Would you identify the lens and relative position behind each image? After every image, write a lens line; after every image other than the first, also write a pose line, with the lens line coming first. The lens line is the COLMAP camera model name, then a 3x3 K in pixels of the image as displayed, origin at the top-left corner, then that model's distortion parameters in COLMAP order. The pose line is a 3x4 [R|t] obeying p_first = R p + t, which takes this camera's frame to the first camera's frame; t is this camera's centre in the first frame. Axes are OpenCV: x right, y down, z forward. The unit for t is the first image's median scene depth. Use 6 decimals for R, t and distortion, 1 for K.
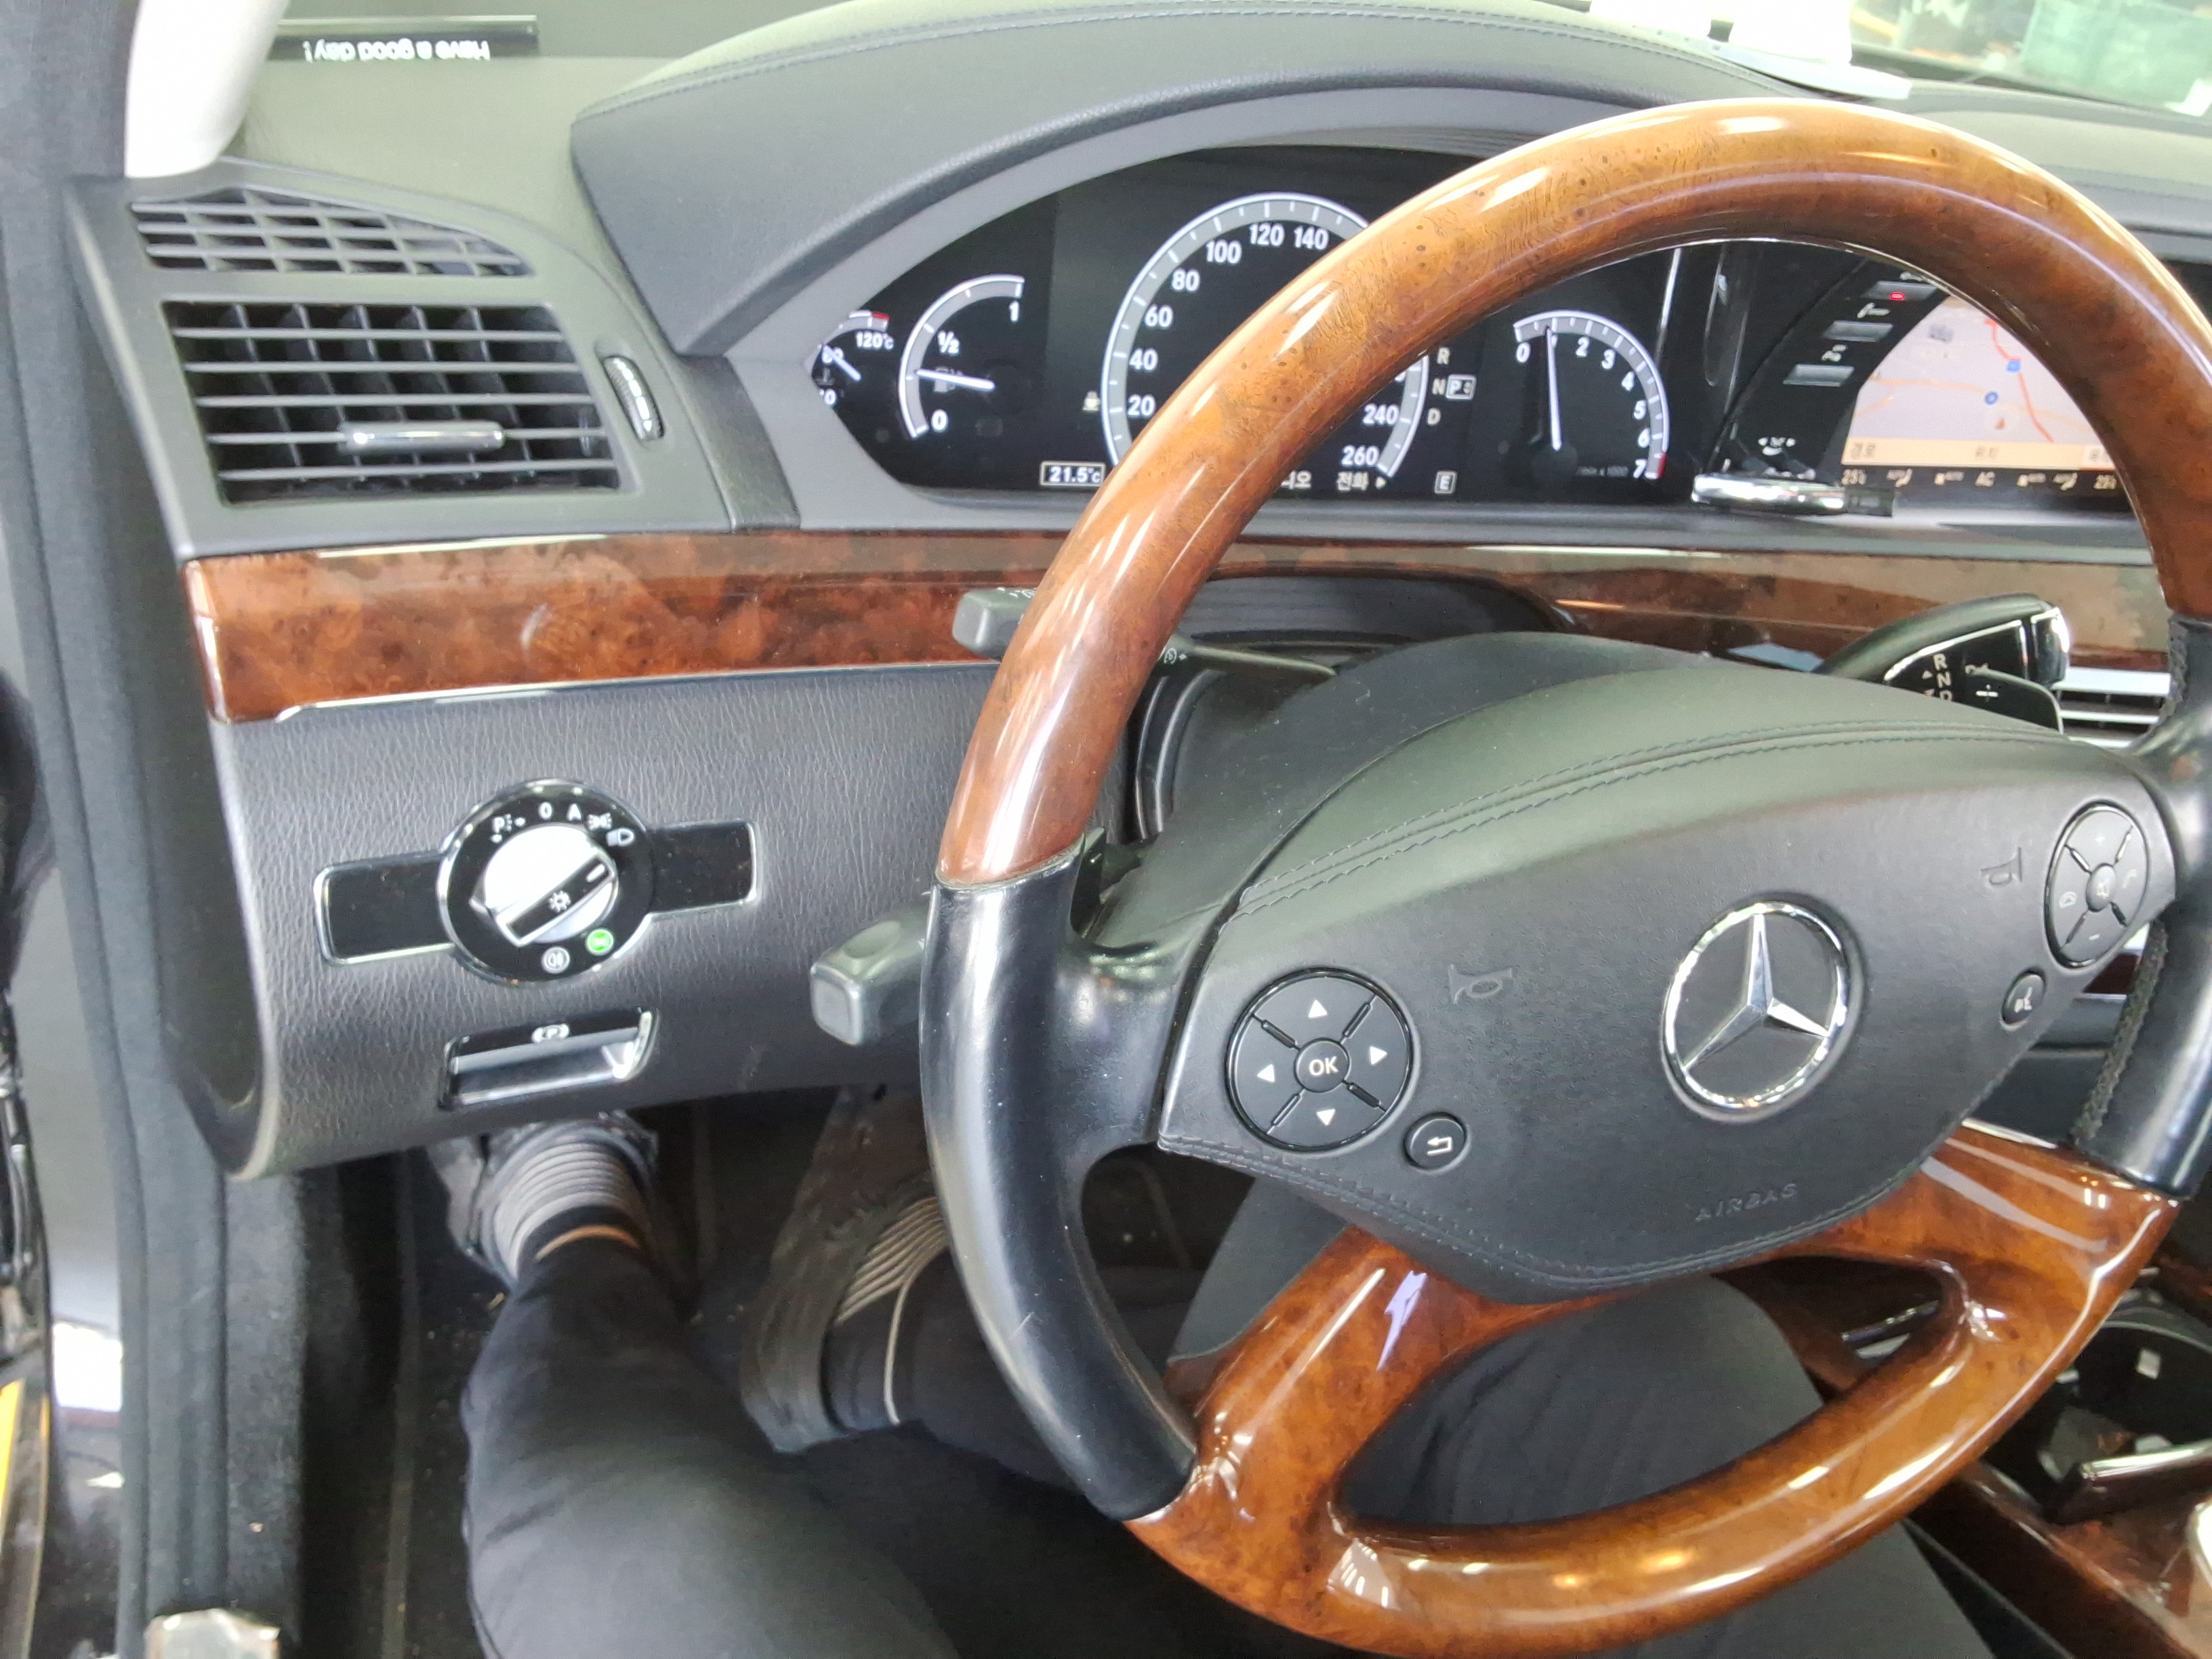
lens RADIAL K [[1783.4, 0, 1129.5], [0, 1783.4, 825.6], [0, 0, 1]] dist [0.140470, -0.241977]
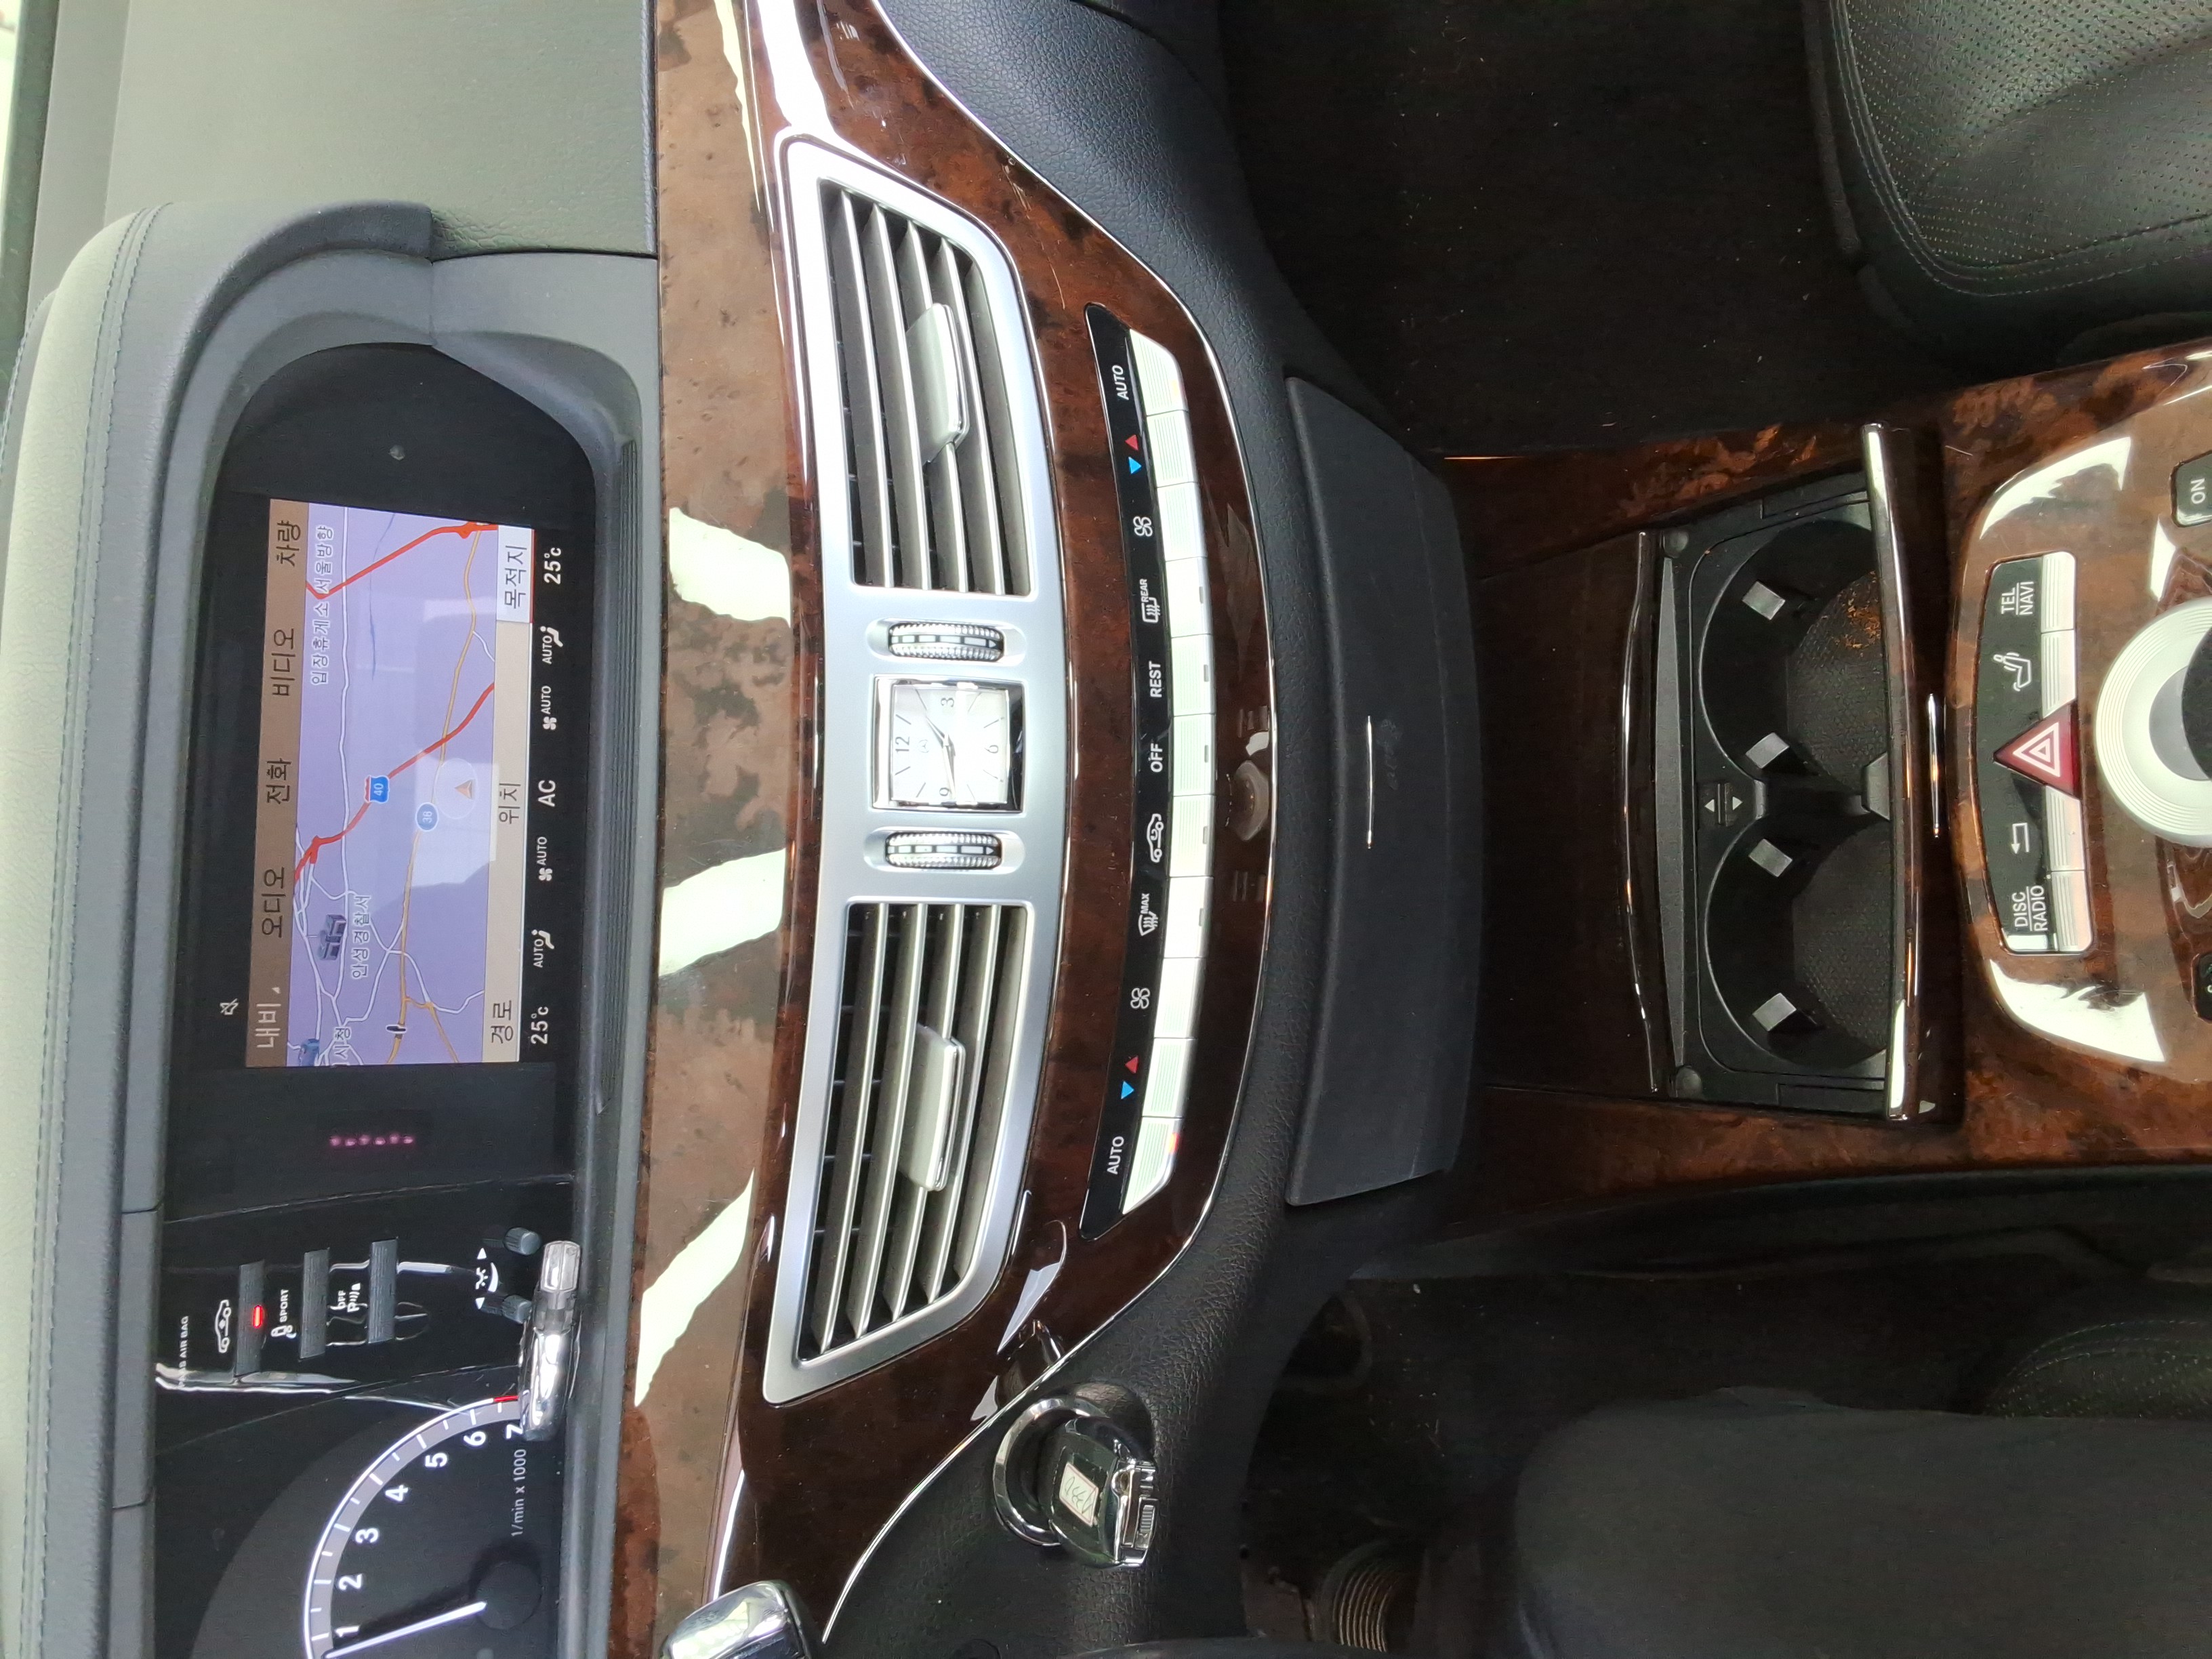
lens RADIAL K [[1783.4, 0, 1129.5], [0, 1783.4, 825.6], [0, 0, 1]] dist [0.140470, -0.241977]
pose [[0.089695, -0.952554, -0.290853, 0.884633], [0.993798, 0.066328, 0.089249, -0.028368], [-0.065723, -0.297054, 0.952596, 0.369368]]
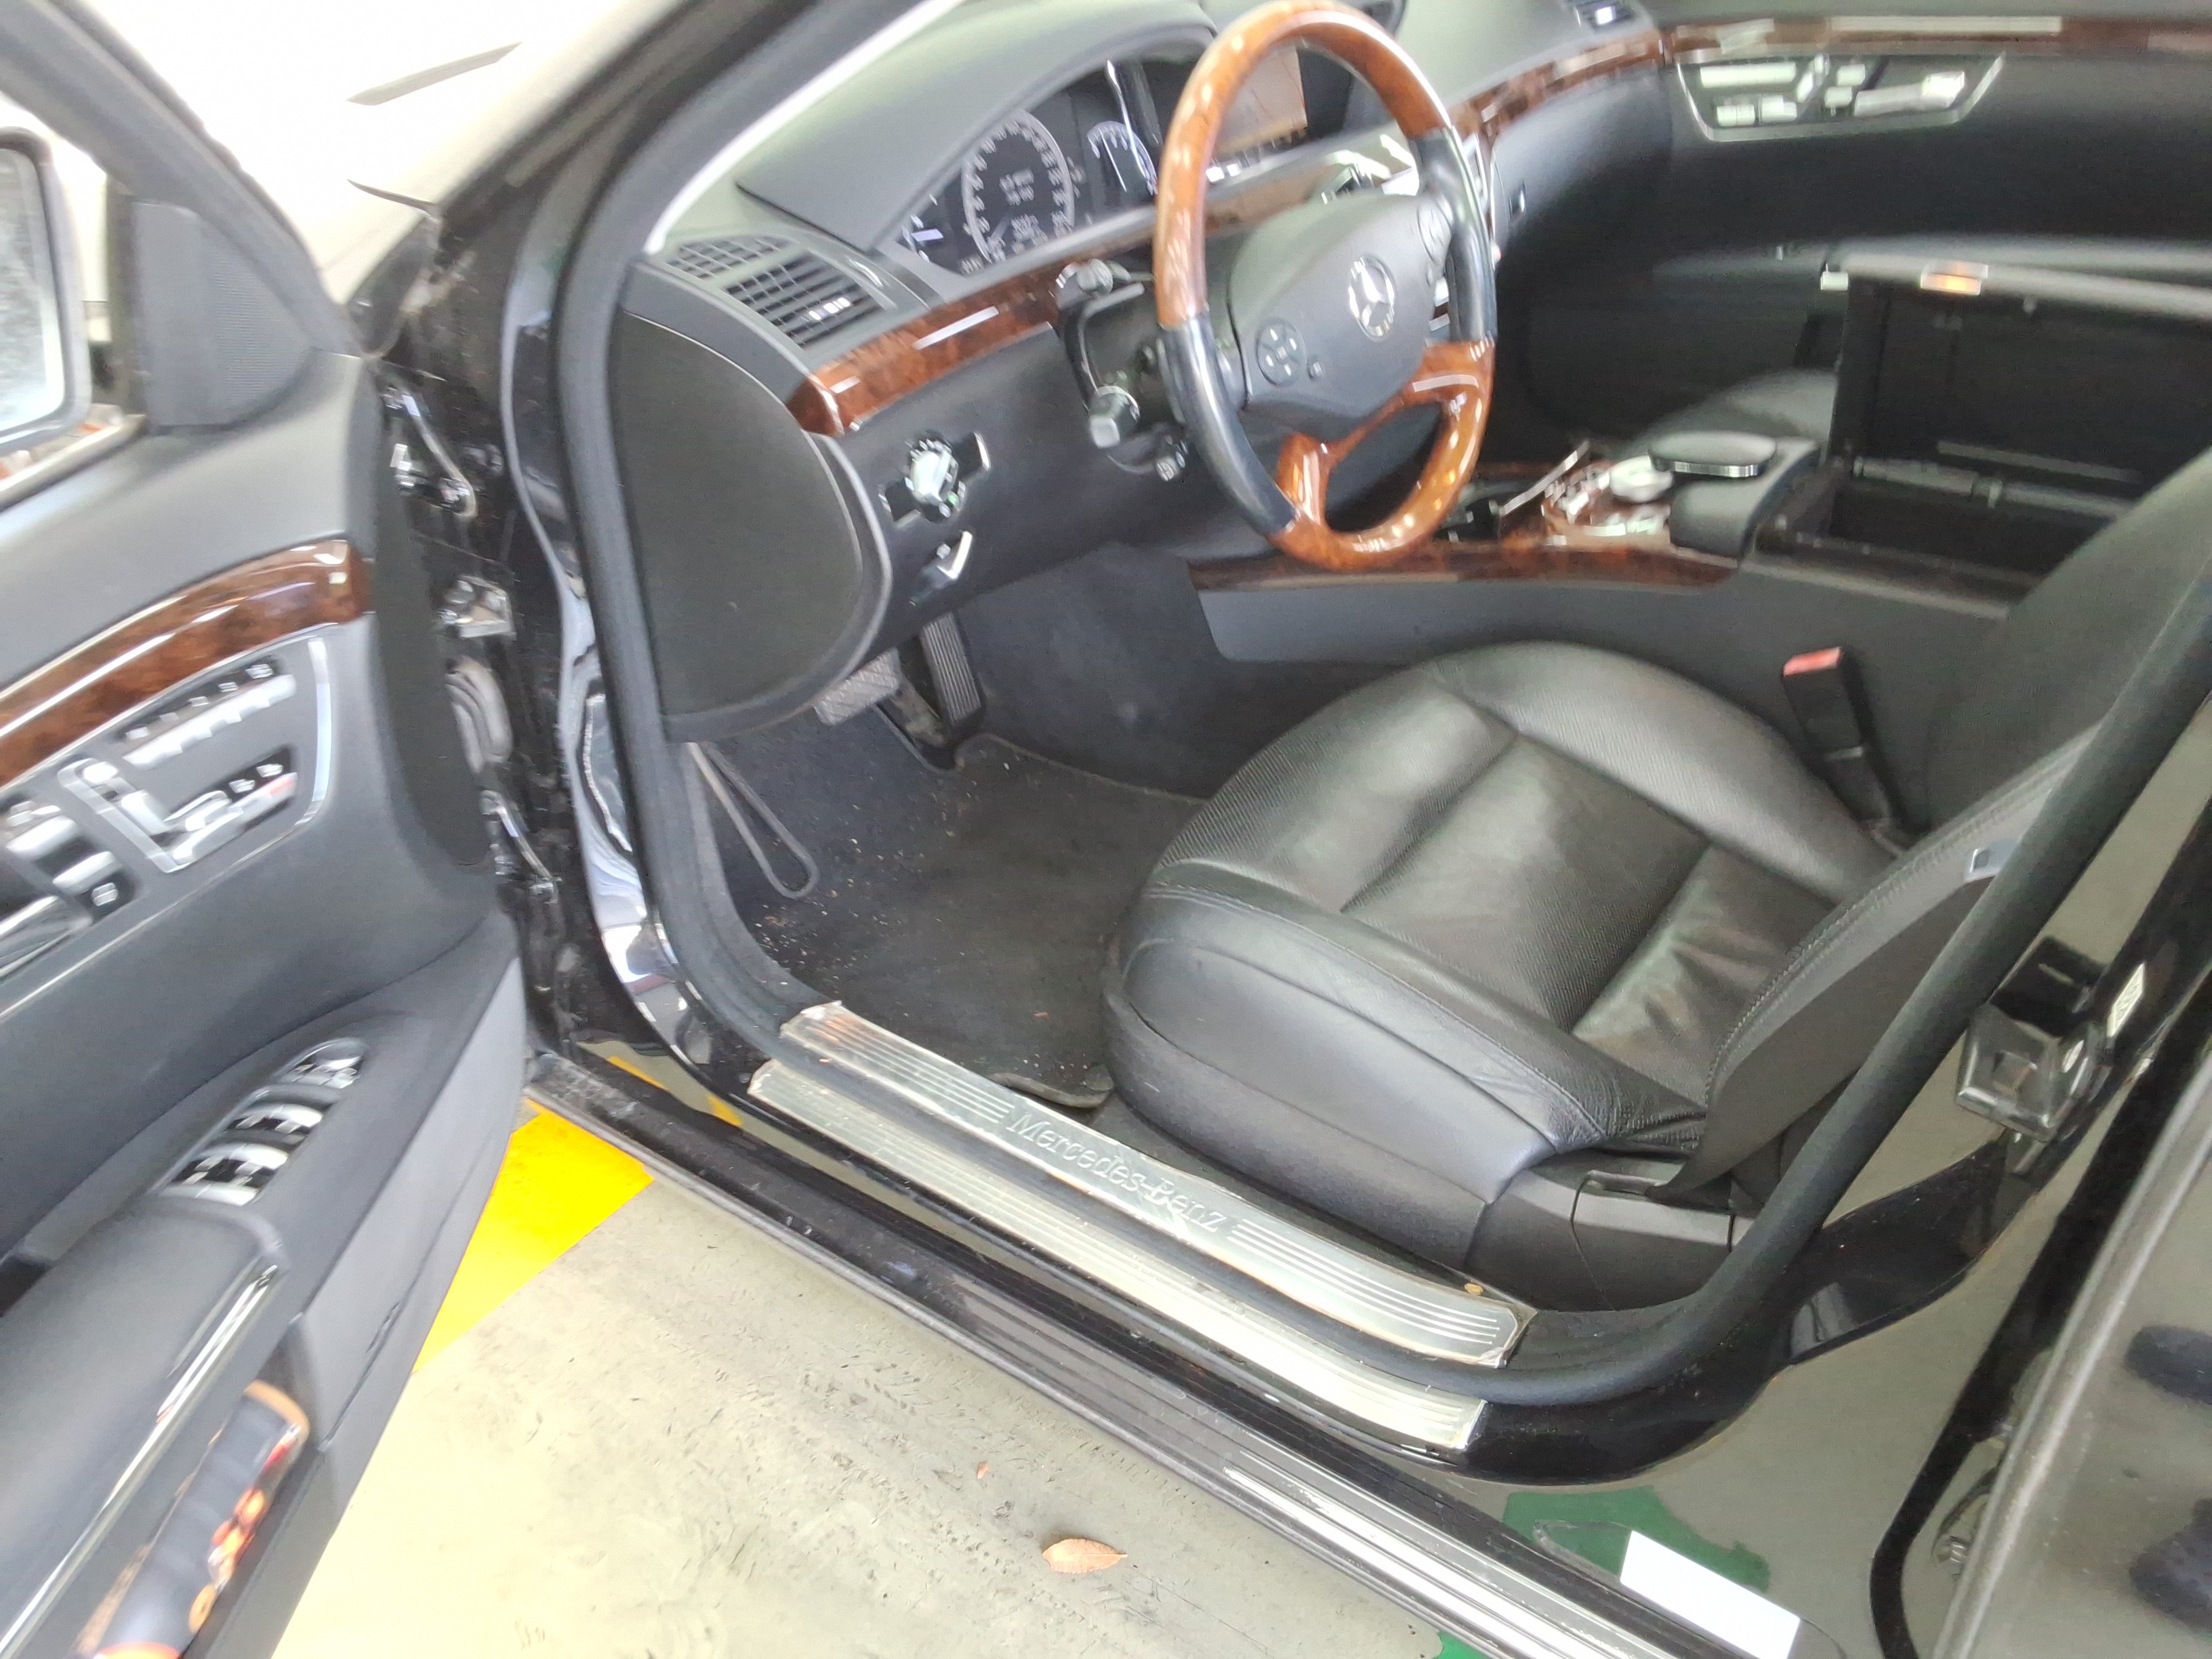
lens RADIAL K [[1783.4, 0, 1129.5], [0, 1783.4, 825.6], [0, 0, 1]] dist [0.140470, -0.241977]
pose [[0.808070, -0.460691, 0.367133, -0.994885], [0.444426, 0.885831, 0.133376, 0.199959], [-0.386663, 0.055386, 0.920557, -1.051759]]
